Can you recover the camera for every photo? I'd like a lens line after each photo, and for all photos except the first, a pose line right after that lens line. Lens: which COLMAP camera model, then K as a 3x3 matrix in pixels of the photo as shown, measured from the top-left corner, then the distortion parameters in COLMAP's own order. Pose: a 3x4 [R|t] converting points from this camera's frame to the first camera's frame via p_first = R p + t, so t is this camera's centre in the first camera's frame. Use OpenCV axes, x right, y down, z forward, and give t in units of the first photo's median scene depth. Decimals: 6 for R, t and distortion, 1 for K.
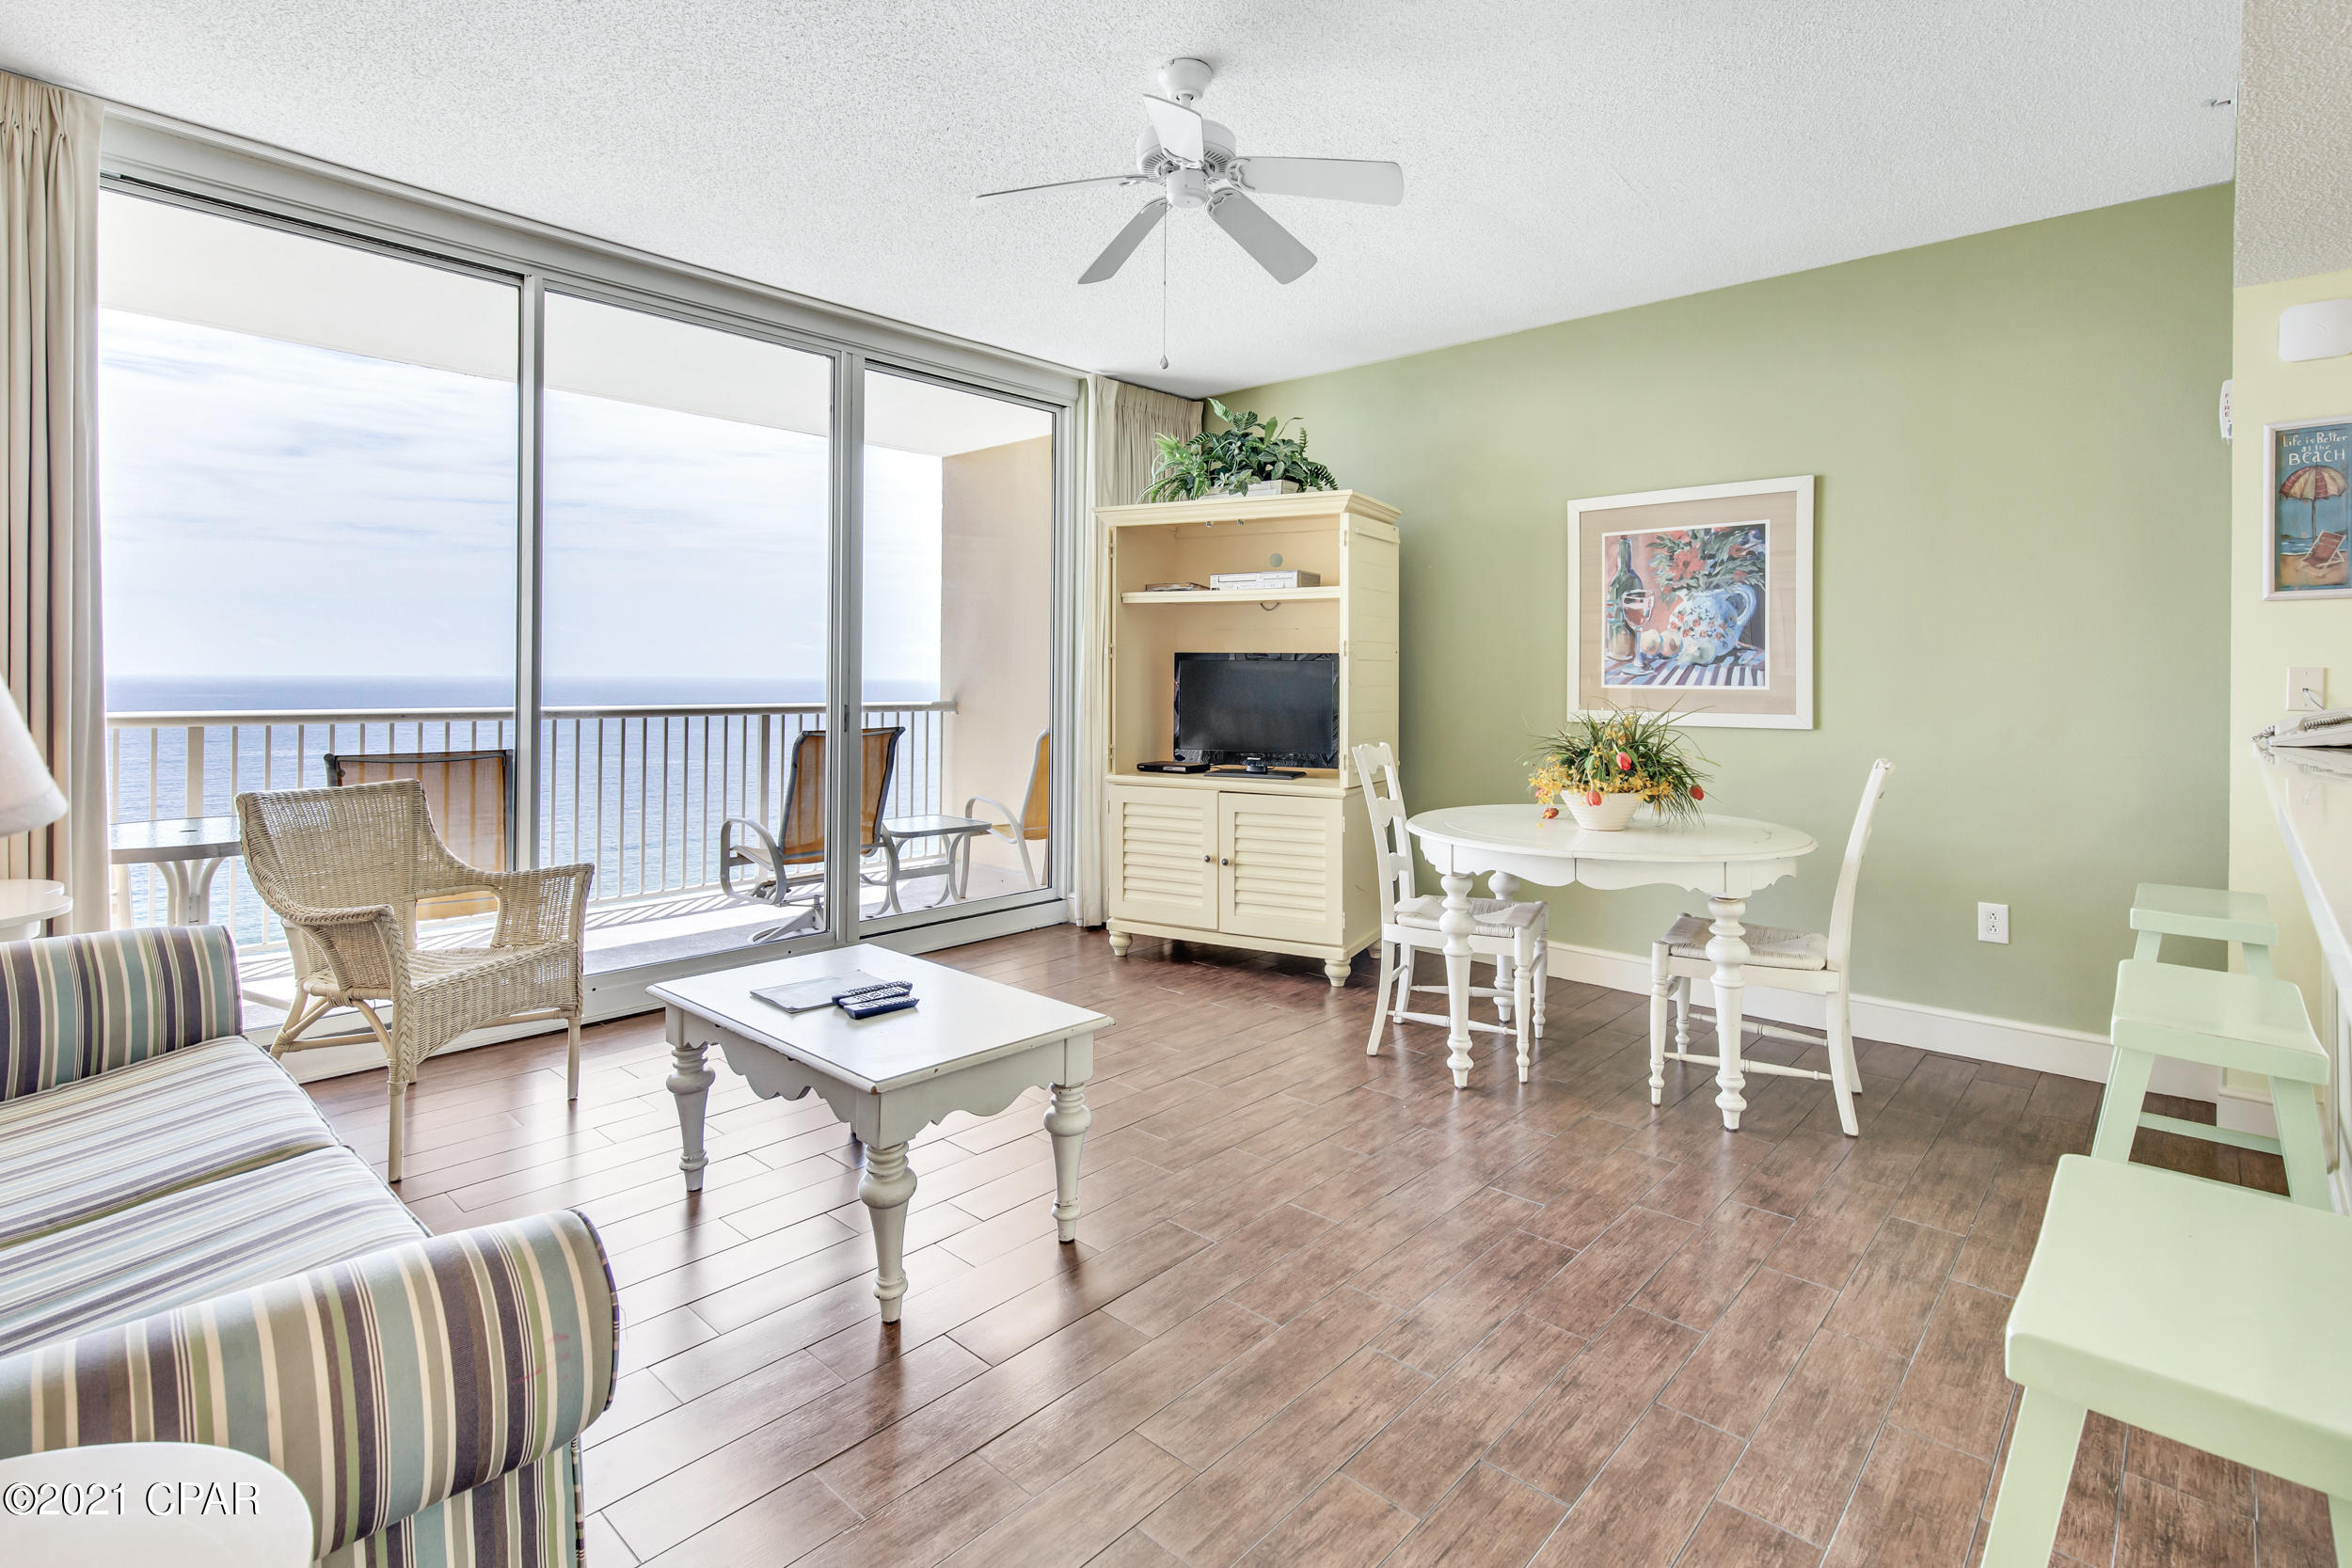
lens RADIAL K [[1174.4, 0, 1179.3], [0, 1174.4, 674.6], [0, 0, 1]] dist [0.007464, -0.000083]
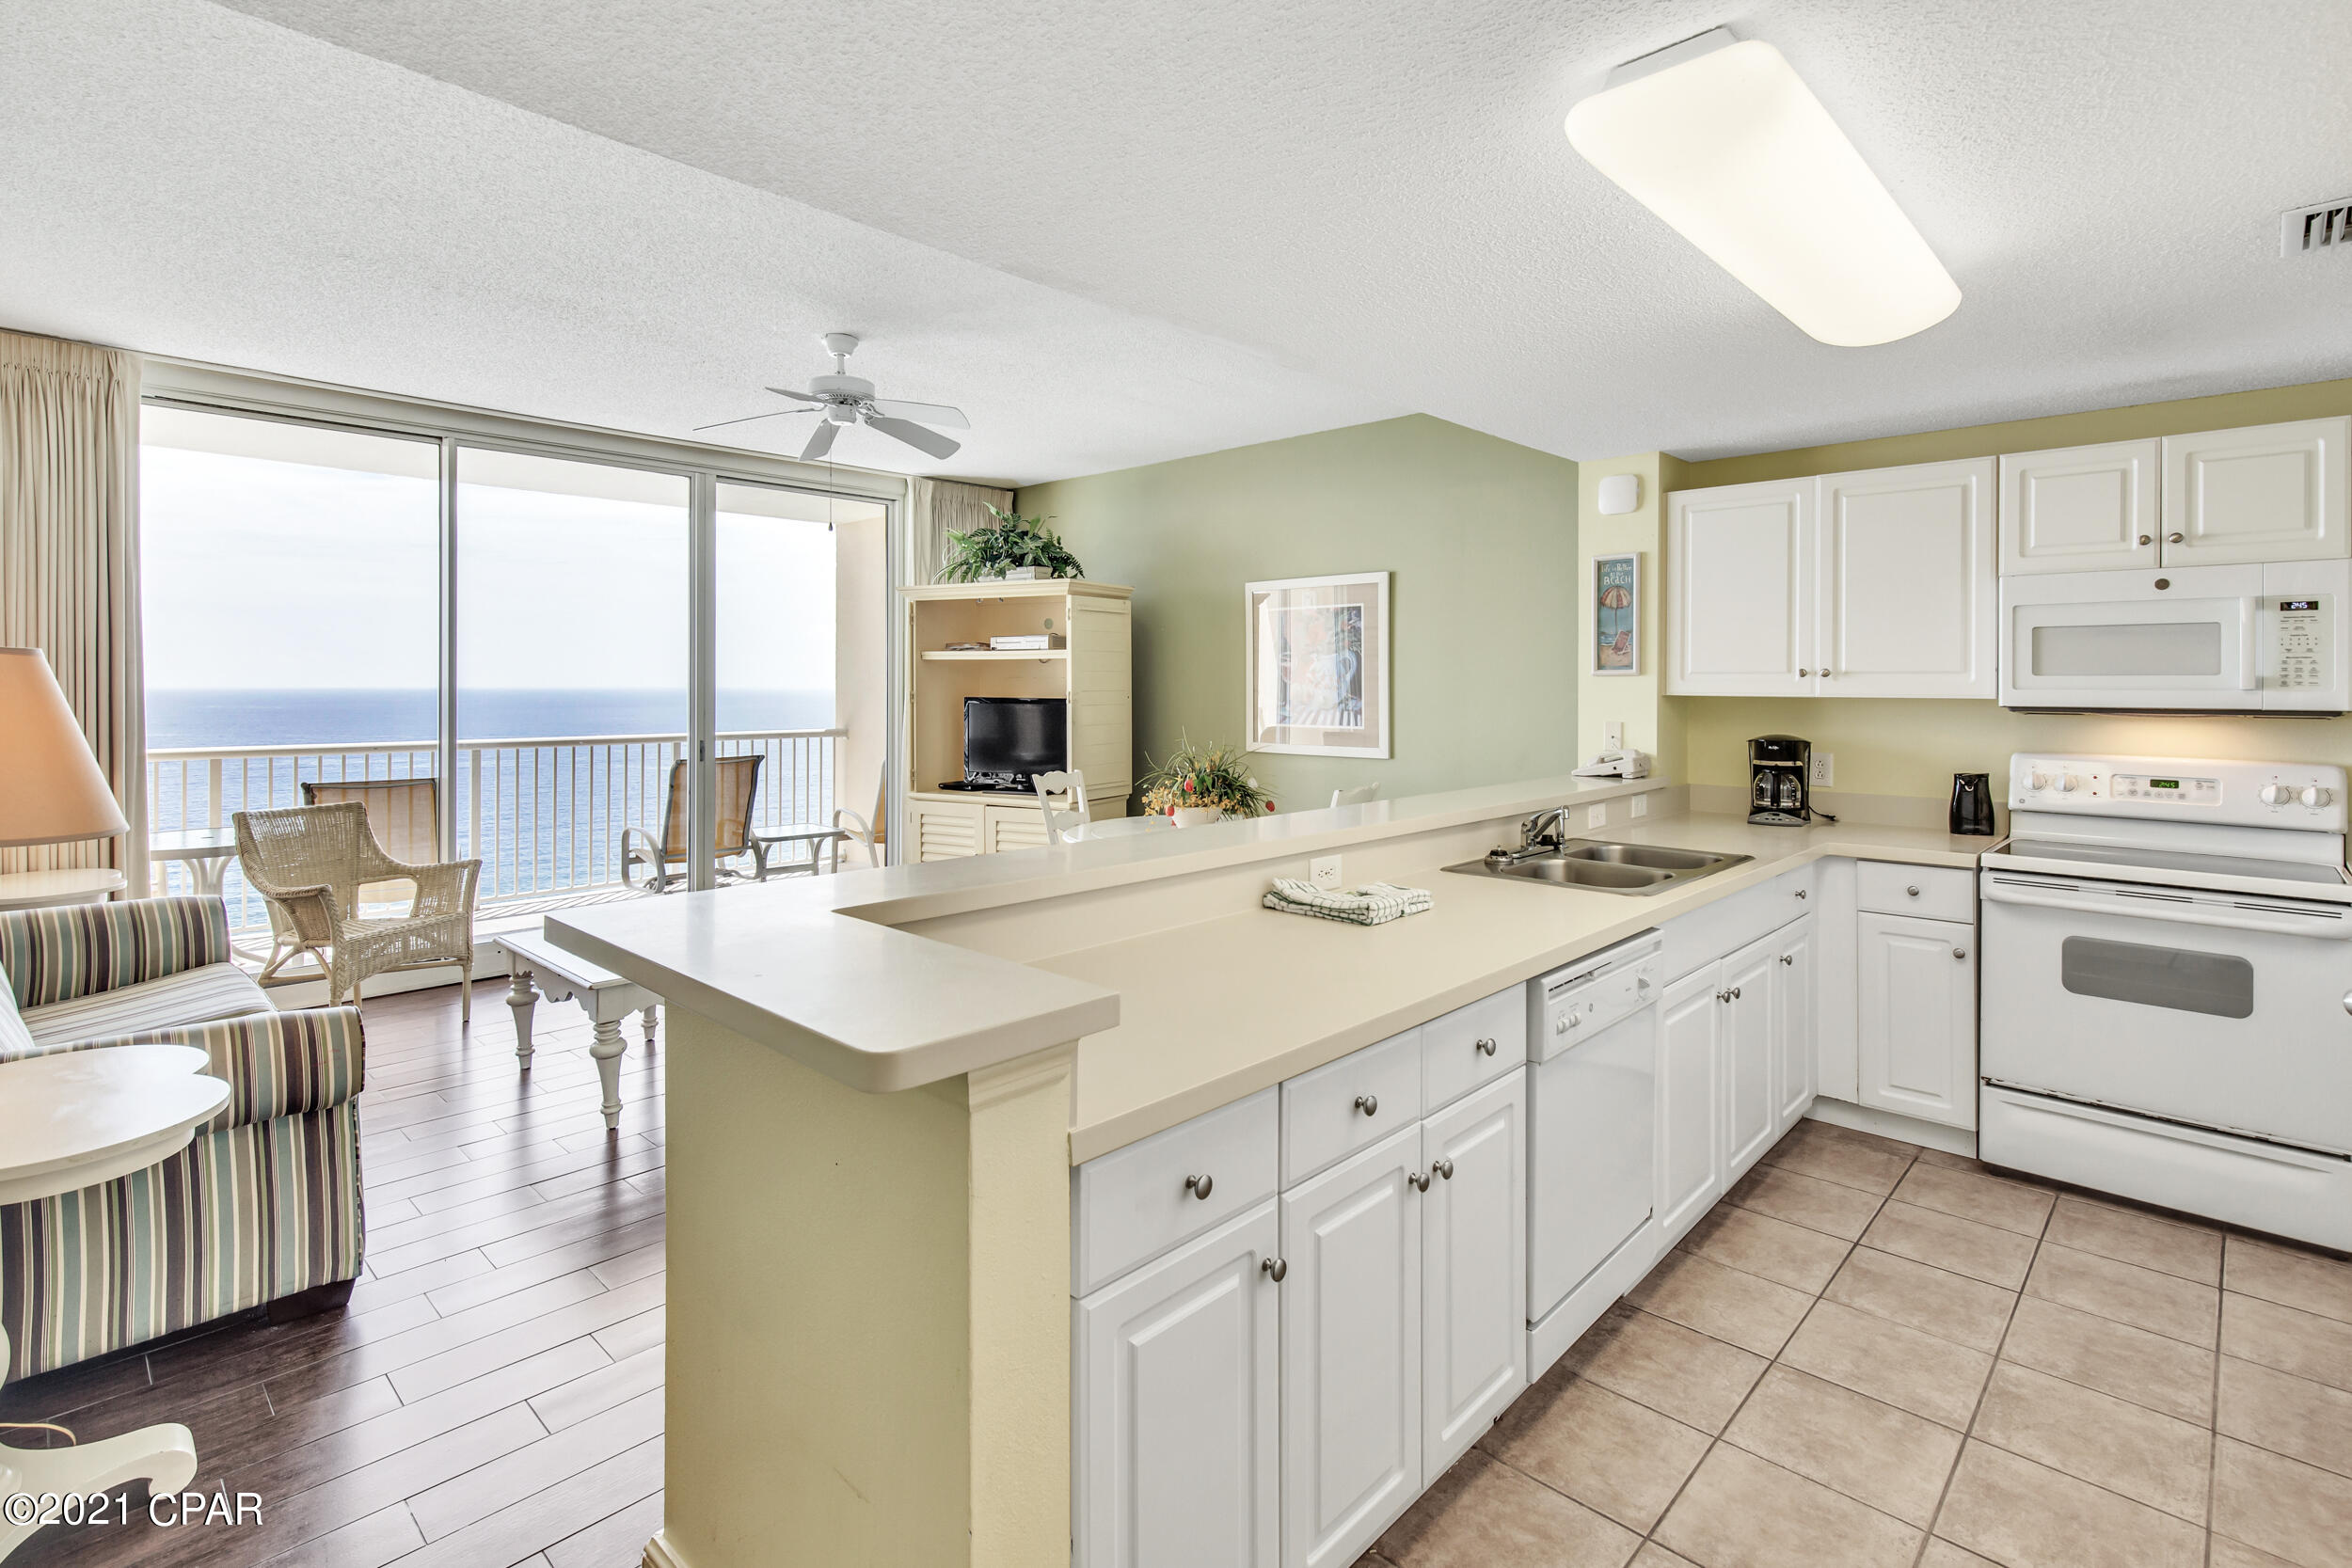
lens RADIAL K [[1156.8, 0, 1168.7], [0, 1156.8, 686.9], [0, 0, 1]] dist [0.008811, -0.000587]
pose [[0.999780, -0.005175, -0.020306, 0.308650], [0.005247, 0.999980, 0.003485, -0.041942], [0.020288, -0.003591, 0.999788, -0.332996]]
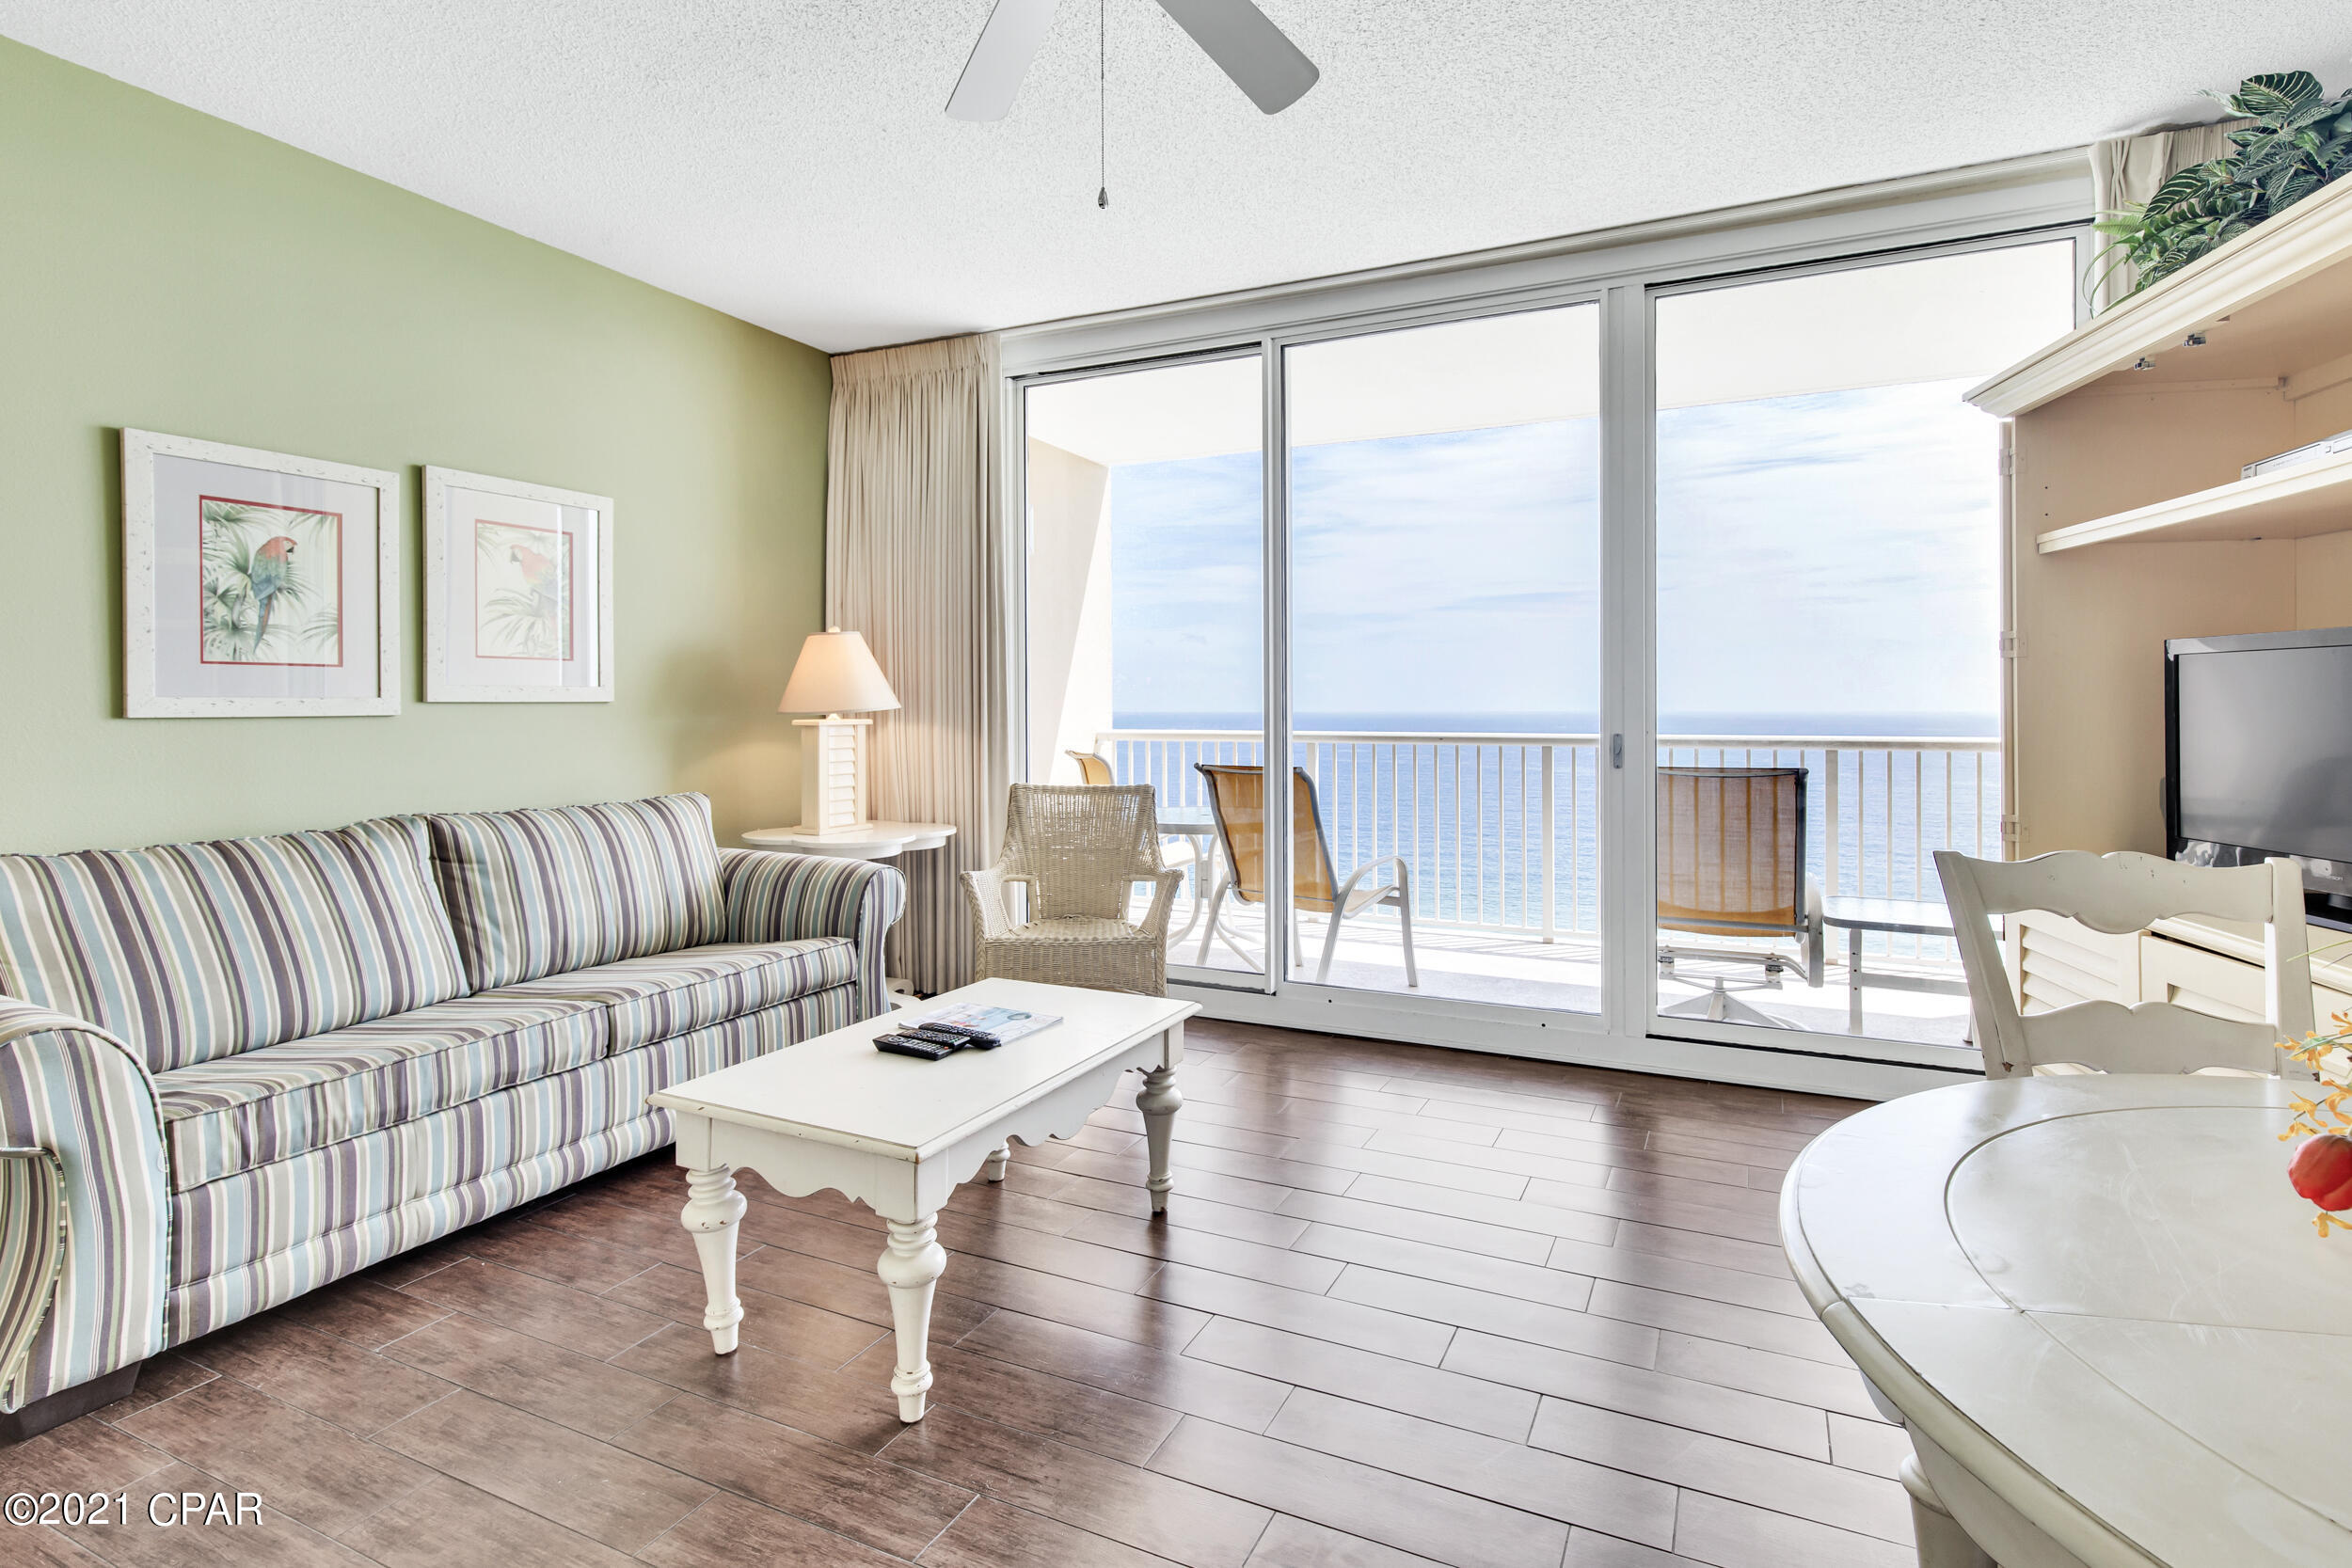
lens RADIAL K [[1097.9, 0, 1182.5], [0, 1097.9, 712.5], [0, 0, 1]] dist [0.000706, -0.000245]
pose [[0.291662, -0.002009, -0.956519, 0.392348], [0.003817, 0.999992, -0.000936, 0.012097], [0.956514, -0.003378, 0.291667, 0.589650]]
